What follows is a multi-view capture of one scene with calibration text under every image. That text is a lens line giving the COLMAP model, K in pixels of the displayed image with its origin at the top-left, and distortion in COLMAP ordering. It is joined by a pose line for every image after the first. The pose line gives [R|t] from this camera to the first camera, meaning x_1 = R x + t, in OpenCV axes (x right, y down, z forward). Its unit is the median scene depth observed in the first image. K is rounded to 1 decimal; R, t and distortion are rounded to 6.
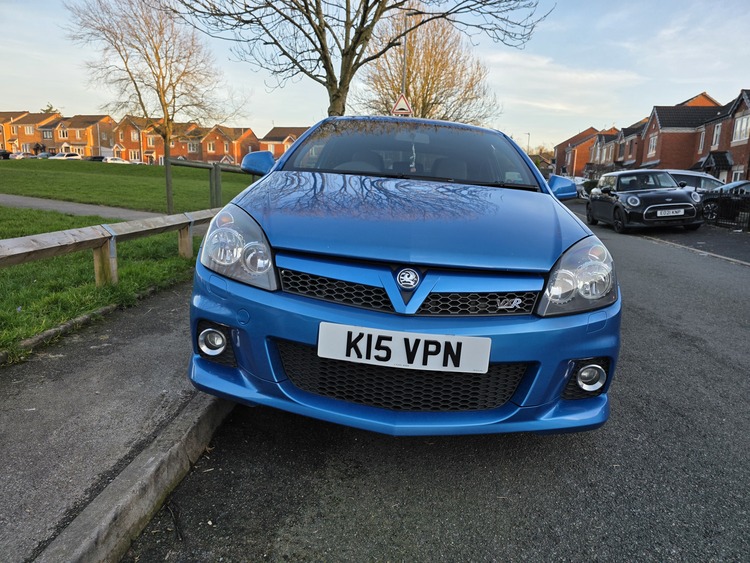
lens RADIAL K [[502.2, 0, 376.8], [0, 502.2, 281.4], [0, 0, 1]] dist [0.056867, -0.061416]
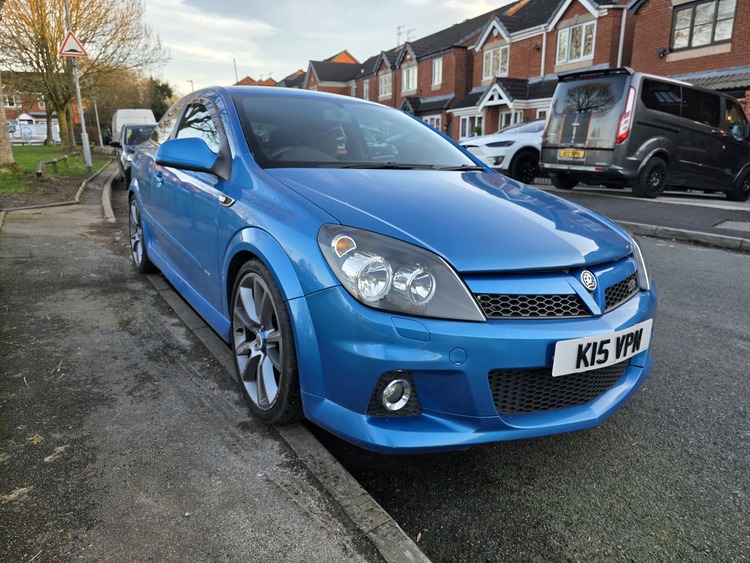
lens RADIAL K [[502.2, 0, 376.8], [0, 502.2, 281.4], [0, 0, 1]] dist [0.056867, -0.061416]
pose [[0.812418, -0.186674, 0.552386, -0.105202], [0.134950, 0.981841, 0.133328, -0.024440], [-0.567244, -0.033774, 0.822857, 0.045534]]
